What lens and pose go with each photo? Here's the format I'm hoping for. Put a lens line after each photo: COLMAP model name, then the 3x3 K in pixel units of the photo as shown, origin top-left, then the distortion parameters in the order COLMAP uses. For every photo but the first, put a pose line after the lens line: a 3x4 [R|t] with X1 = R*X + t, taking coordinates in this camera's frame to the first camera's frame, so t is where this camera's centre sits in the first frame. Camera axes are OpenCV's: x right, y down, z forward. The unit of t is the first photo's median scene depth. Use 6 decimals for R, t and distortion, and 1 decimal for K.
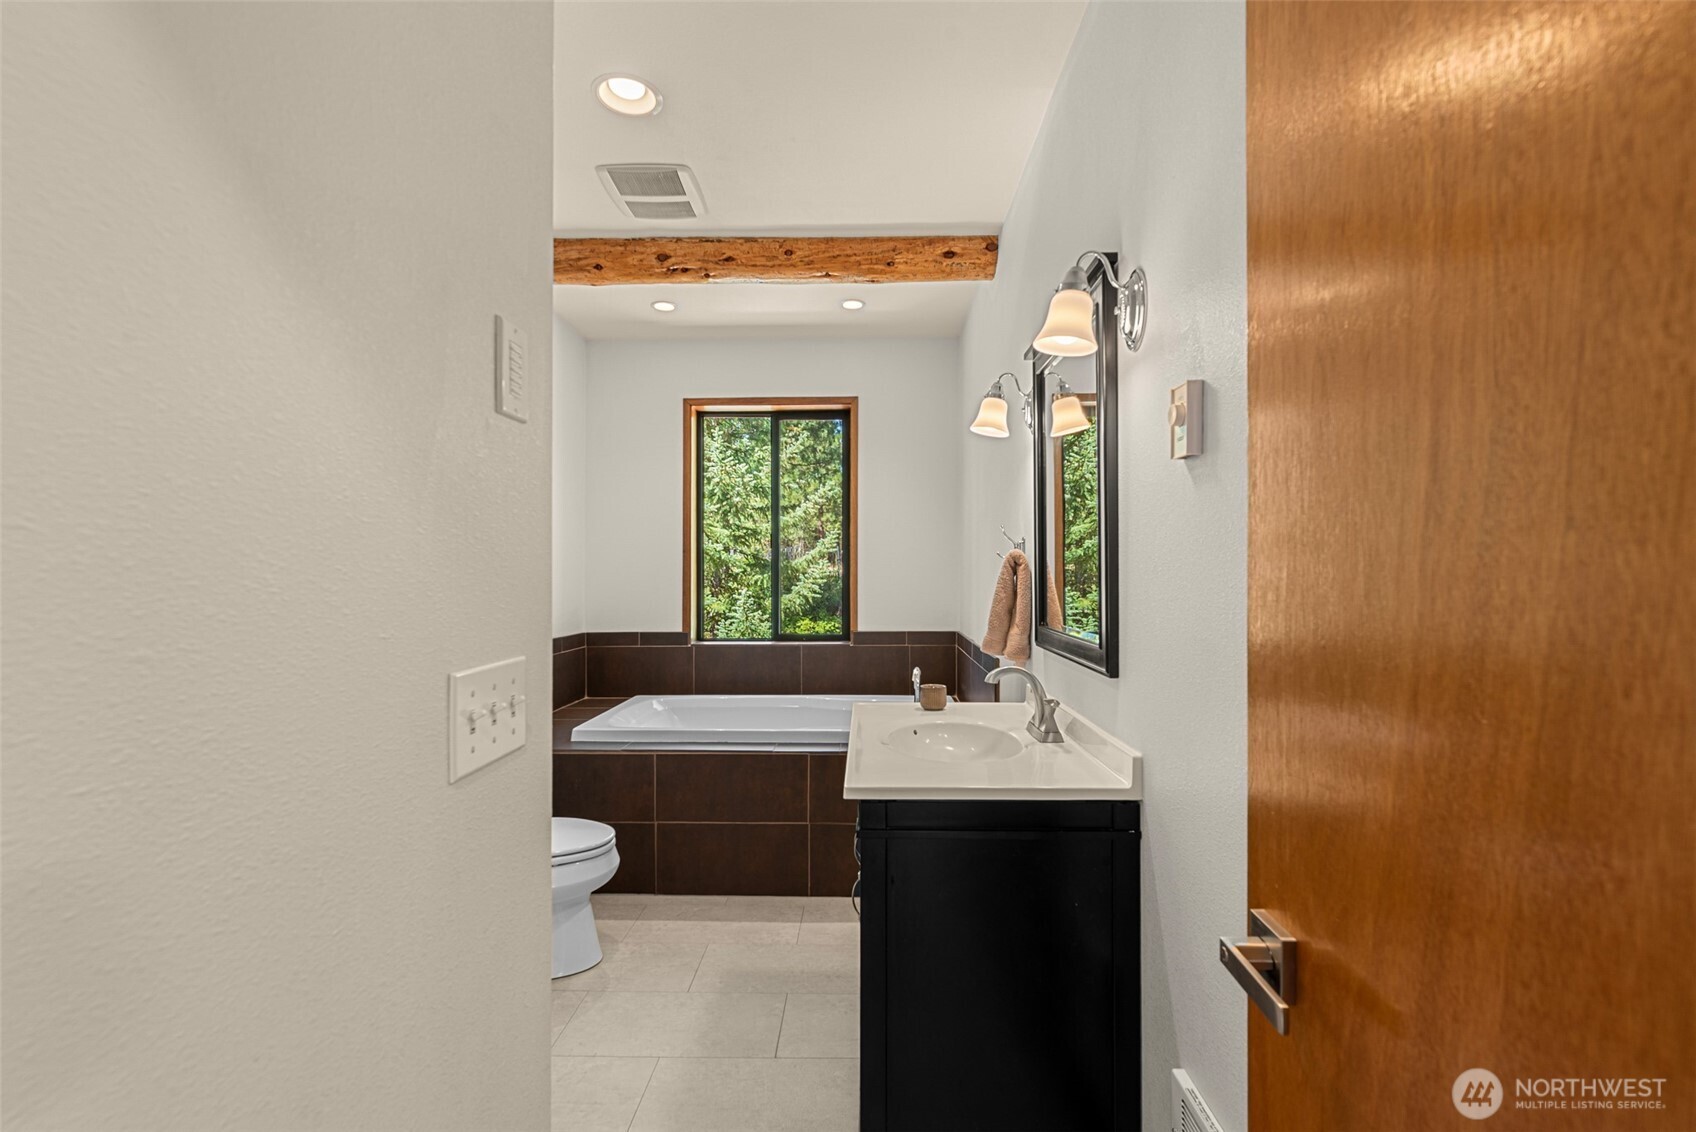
lens RADIAL K [[744.5, 0, 863.3], [0, 744.5, 574.4], [0, 0, 1]] dist [-0.002218, 0.001534]
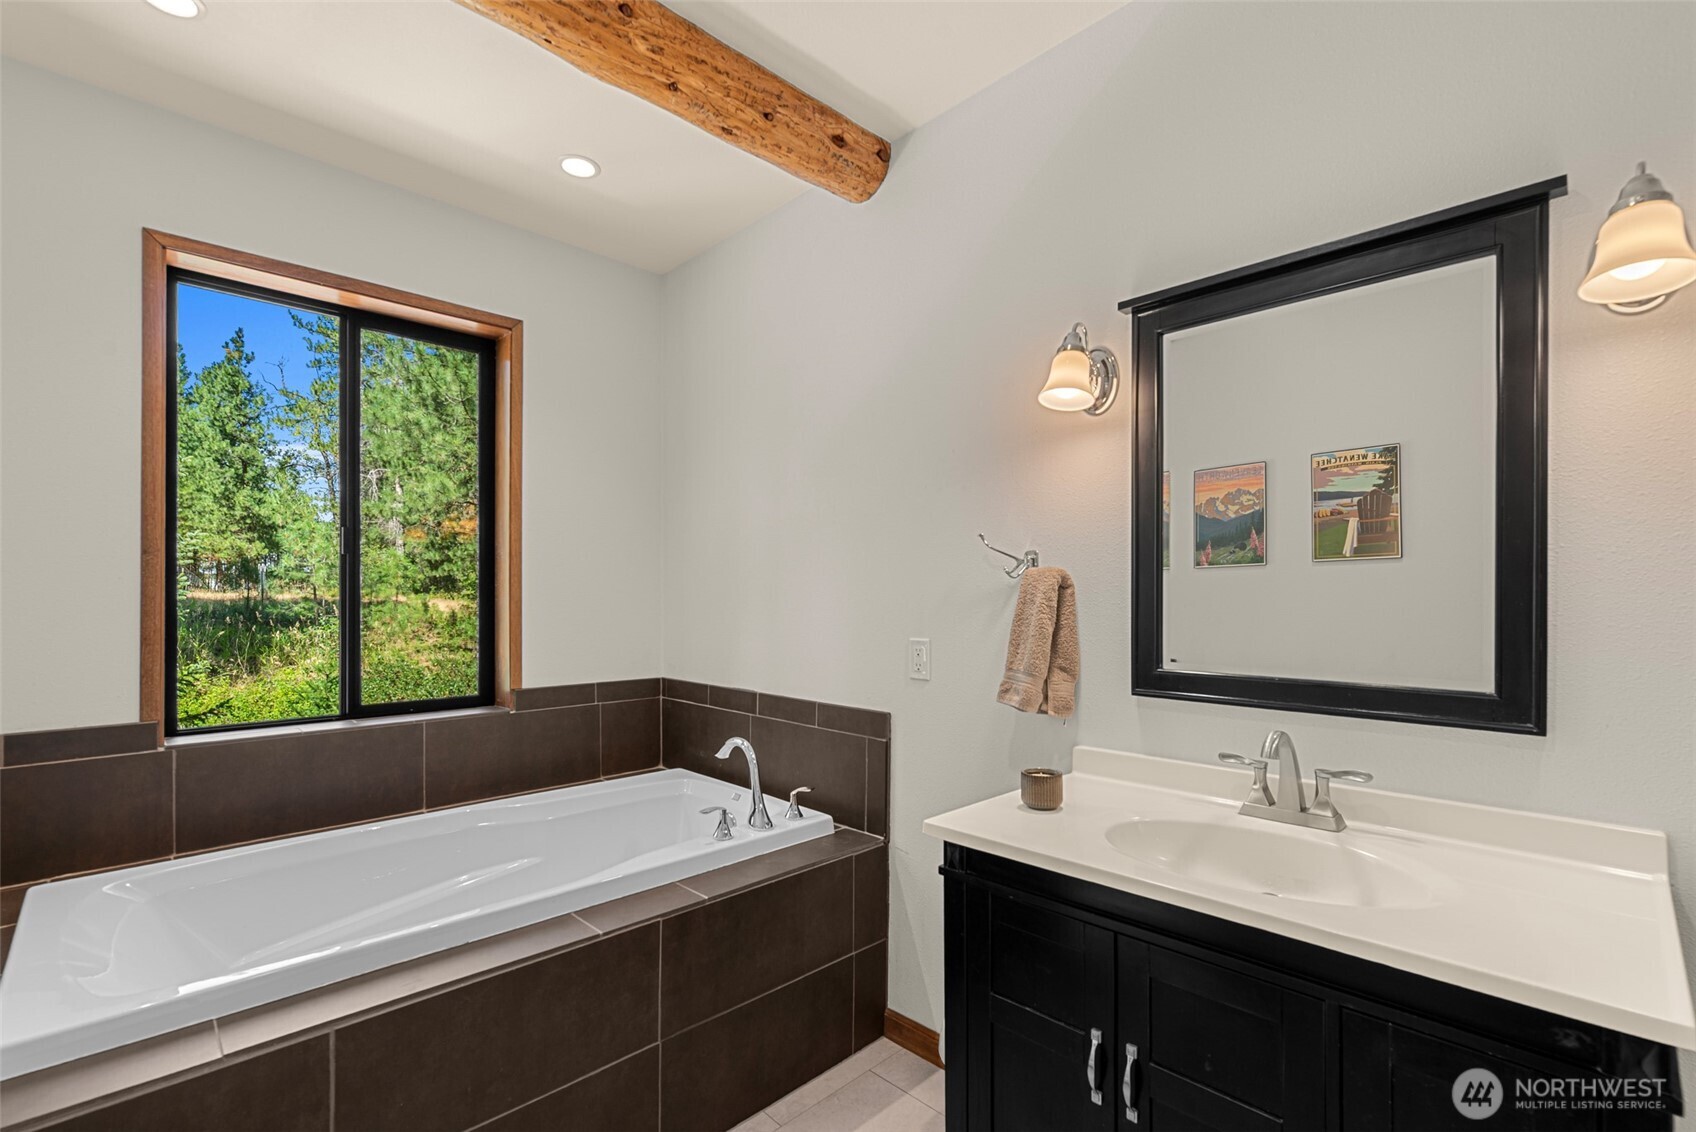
lens RADIAL K [[744.5, 0, 832.0], [0, 744.5, 597.5], [0, 0, 1]] dist [-0.002218, 0.001534]
pose [[0.709010, 0.003806, 0.705188, -0.376968], [-0.000945, 0.999990, -0.004446, 0.000535], [-0.705198, 0.002486, 0.709006, 0.508732]]
